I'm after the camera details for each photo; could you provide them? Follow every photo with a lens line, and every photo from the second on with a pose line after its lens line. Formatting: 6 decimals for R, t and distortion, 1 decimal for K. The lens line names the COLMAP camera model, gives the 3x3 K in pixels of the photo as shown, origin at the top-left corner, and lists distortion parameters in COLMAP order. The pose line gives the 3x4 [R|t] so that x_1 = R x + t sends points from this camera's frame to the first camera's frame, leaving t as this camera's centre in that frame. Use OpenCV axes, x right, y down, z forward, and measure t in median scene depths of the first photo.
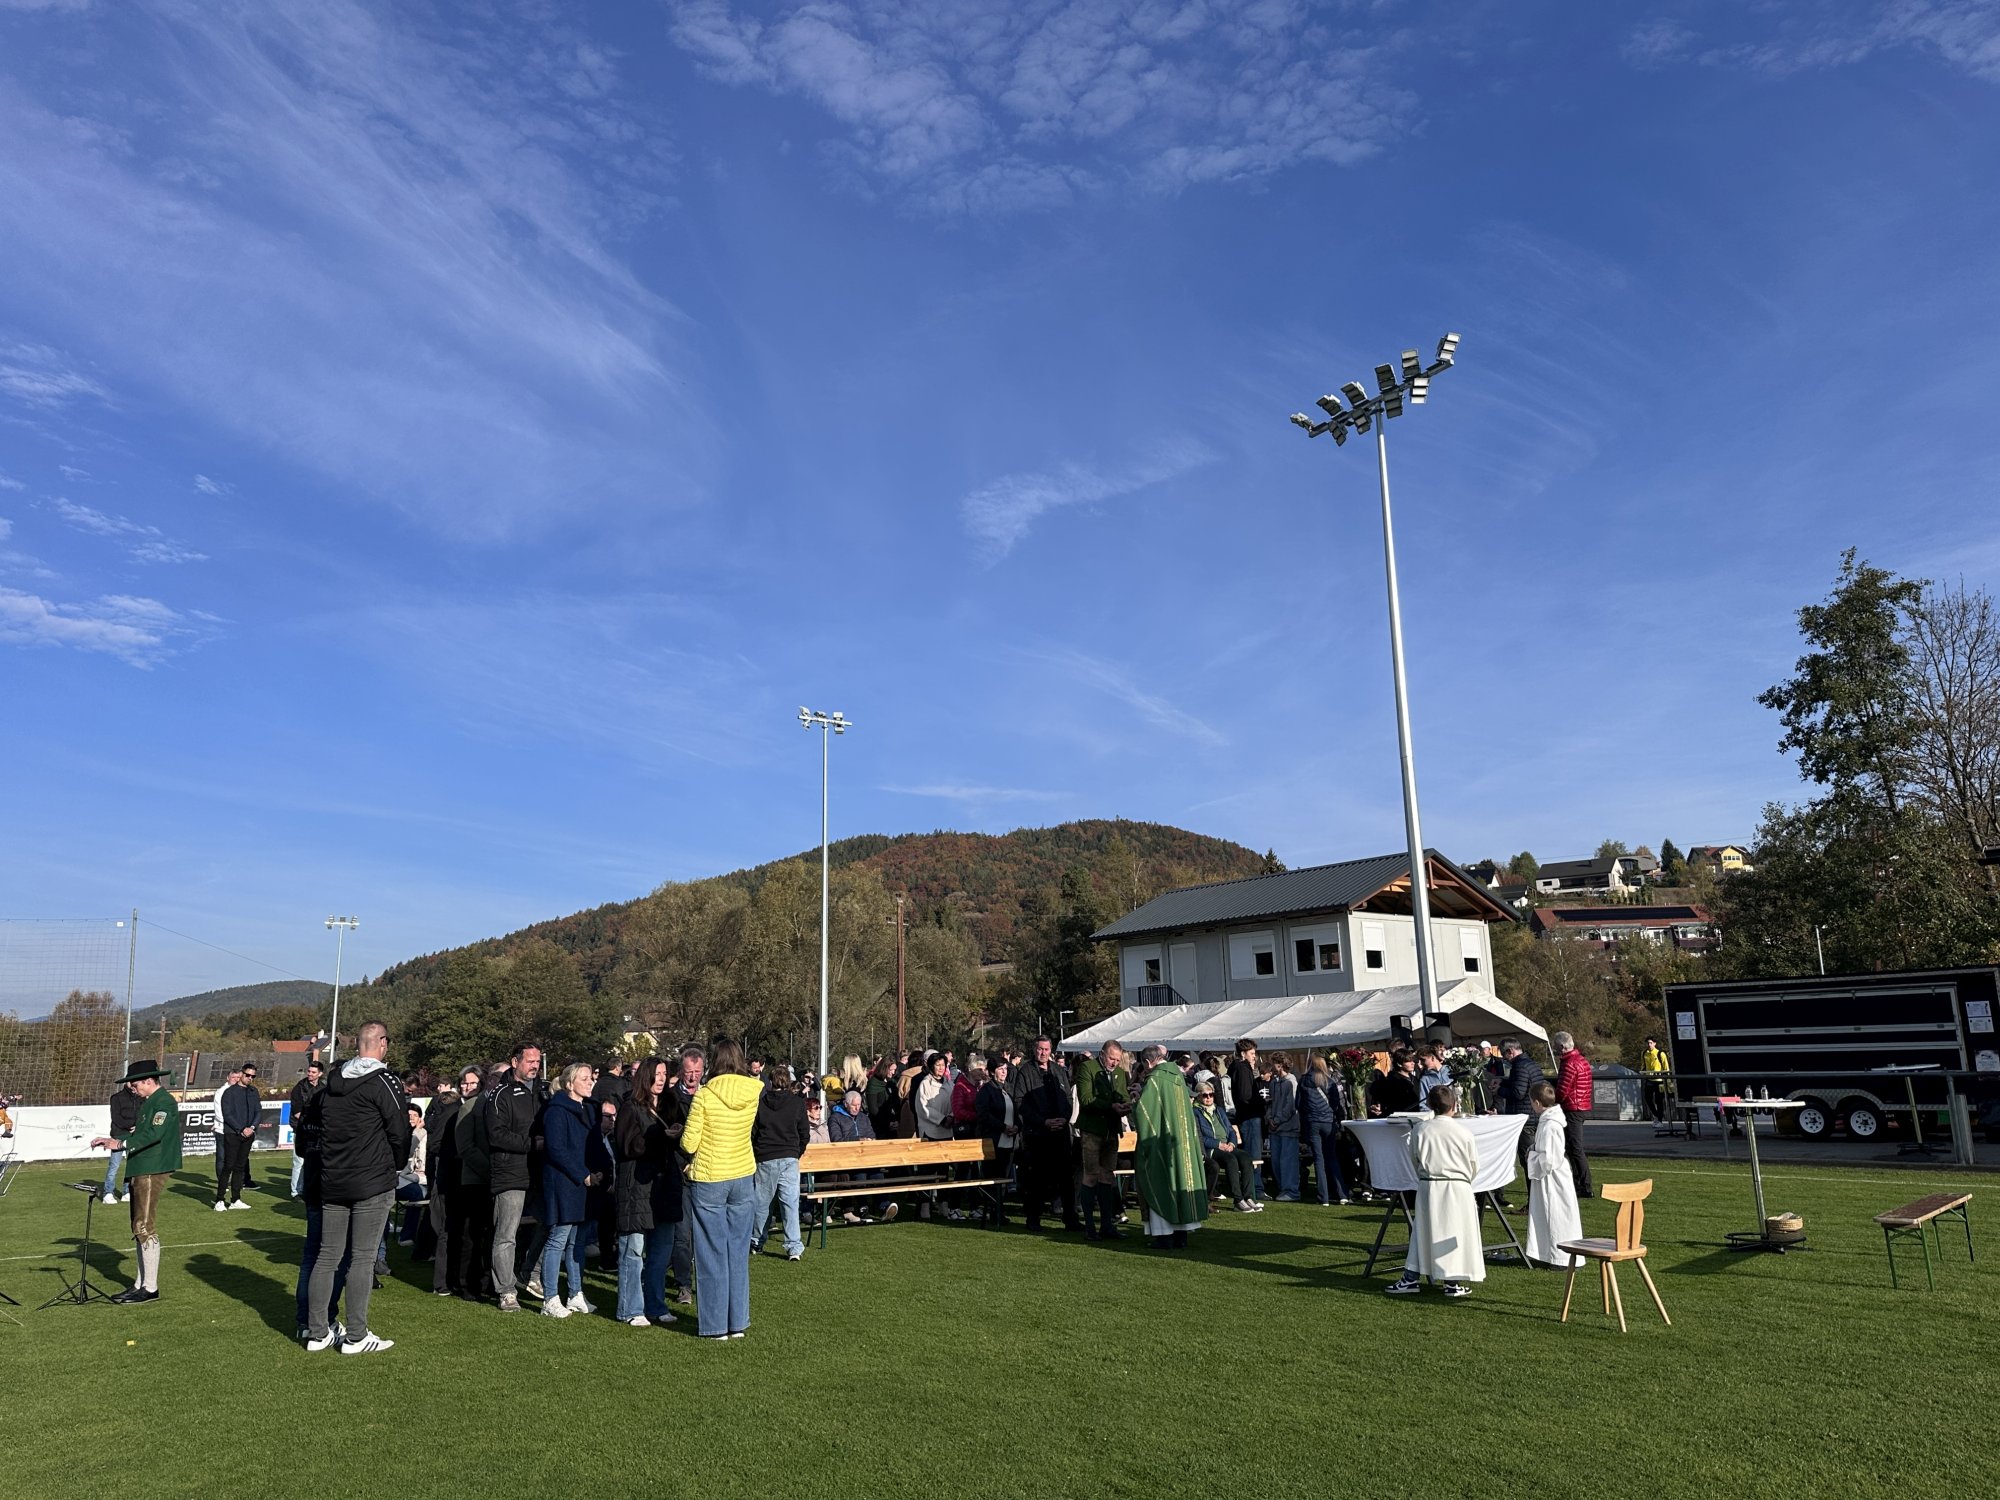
lens RADIAL K [[1396.5, 0, 992.0], [0, 1396.5, 743.6], [0, 0, 1]] dist [0.125076, -0.192765]
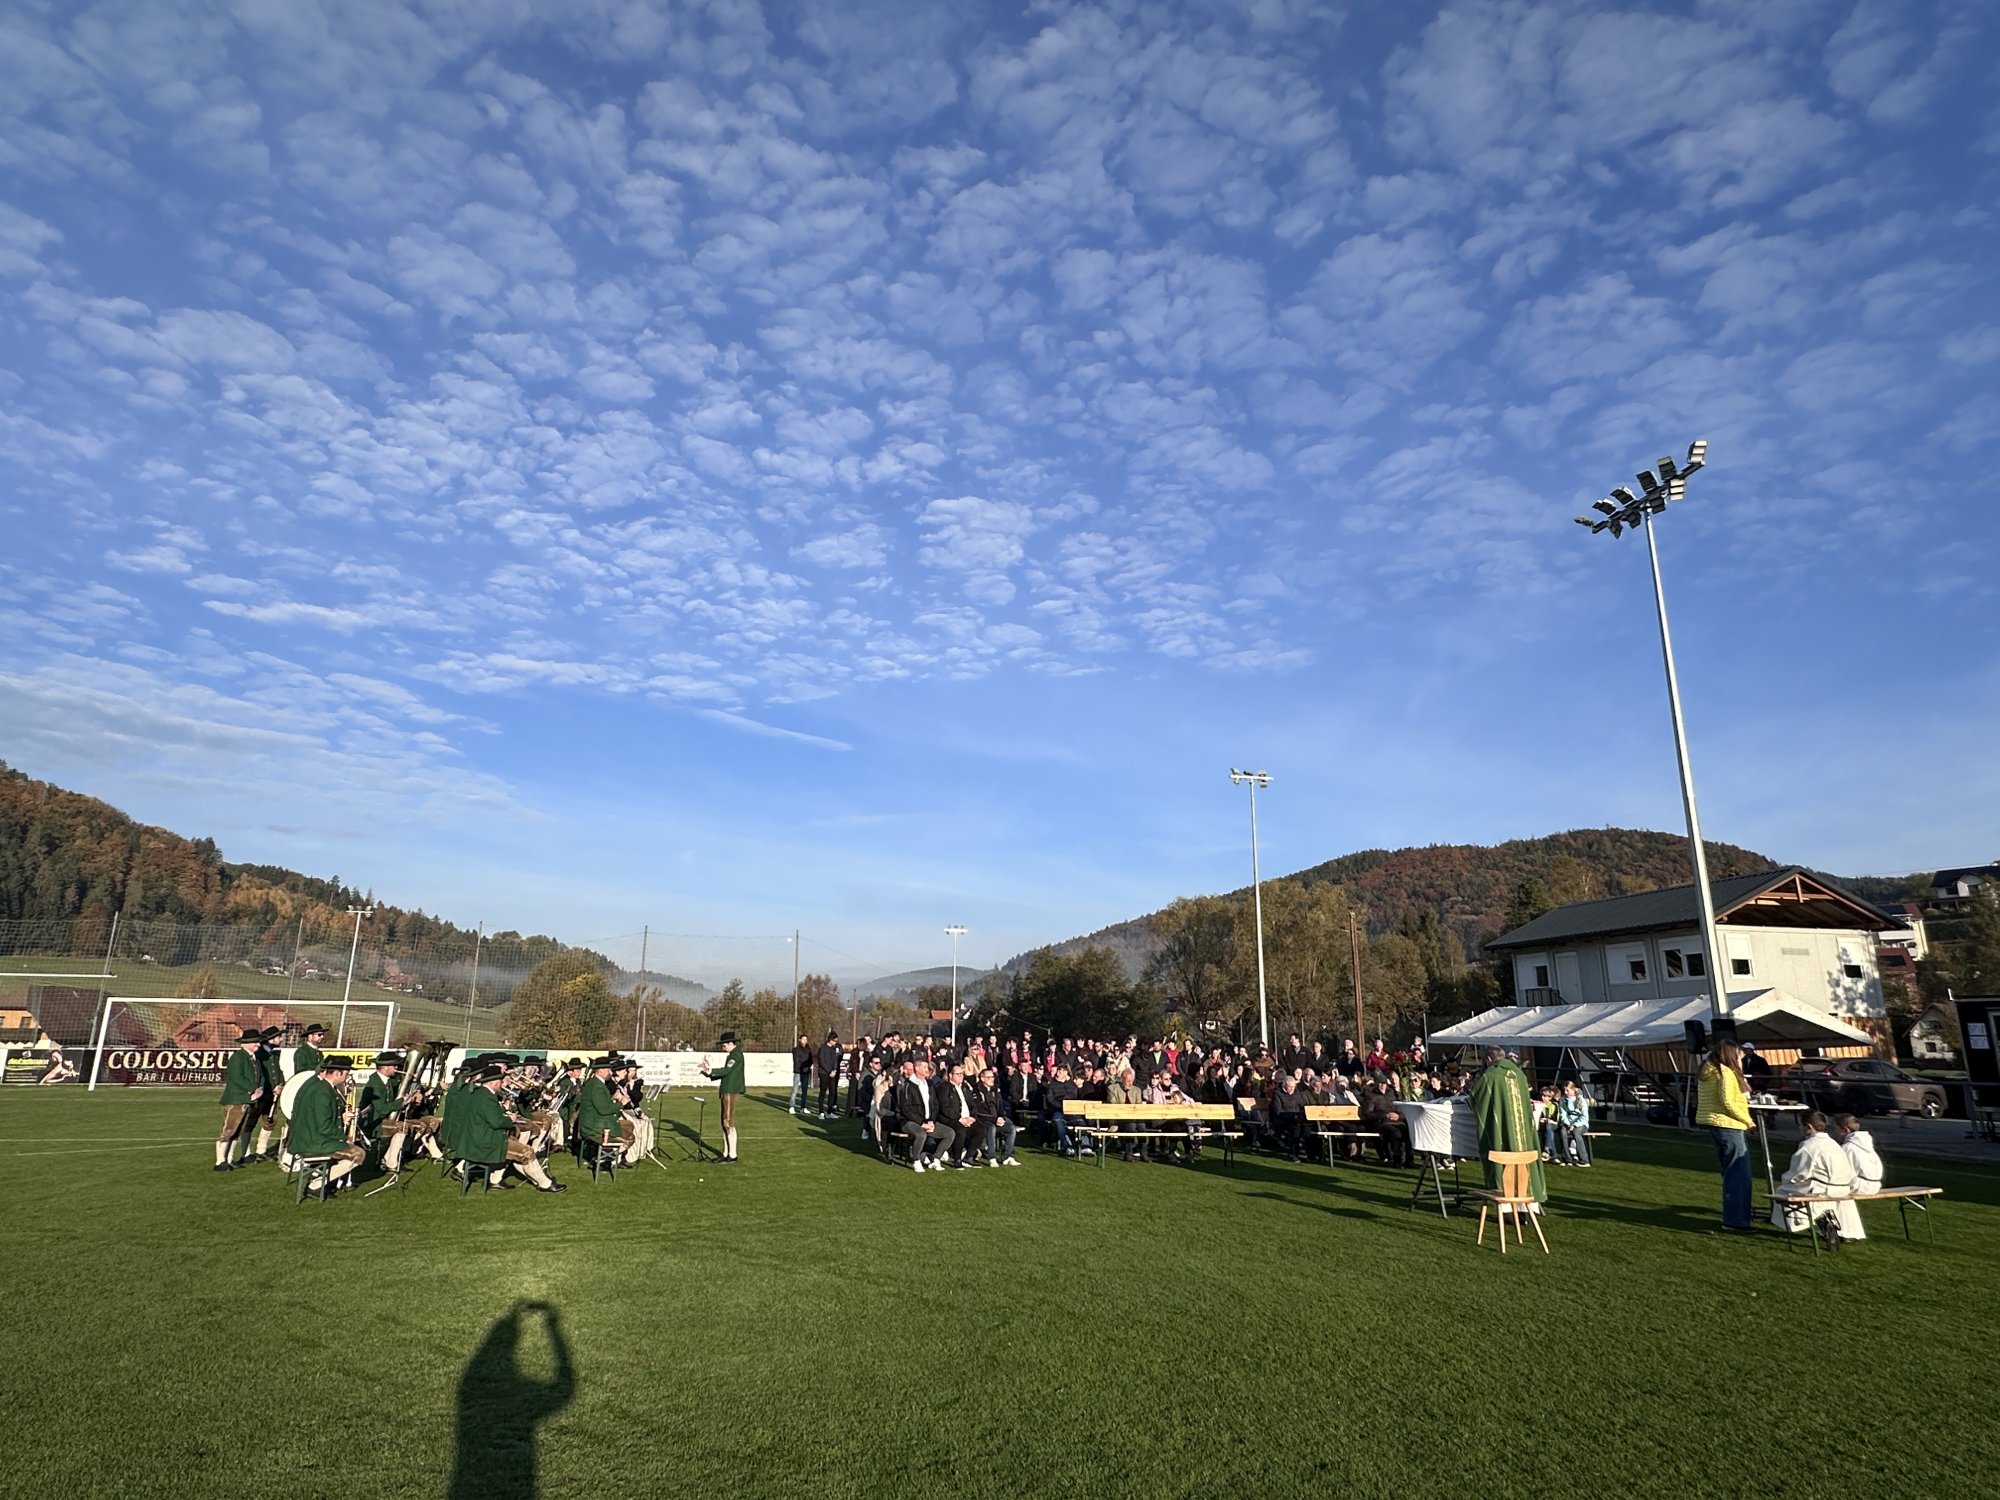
lens RADIAL K [[1127.6, 0, 995.3], [0, 1127.6, 738.6], [0, 0, 1]] dist [0.002237, -0.000079]
pose [[0.914896, -0.073072, -0.397022, 0.097754], [0.058736, 0.997111, -0.048170, -0.020182], [0.399394, 0.020751, 0.916544, -0.064053]]
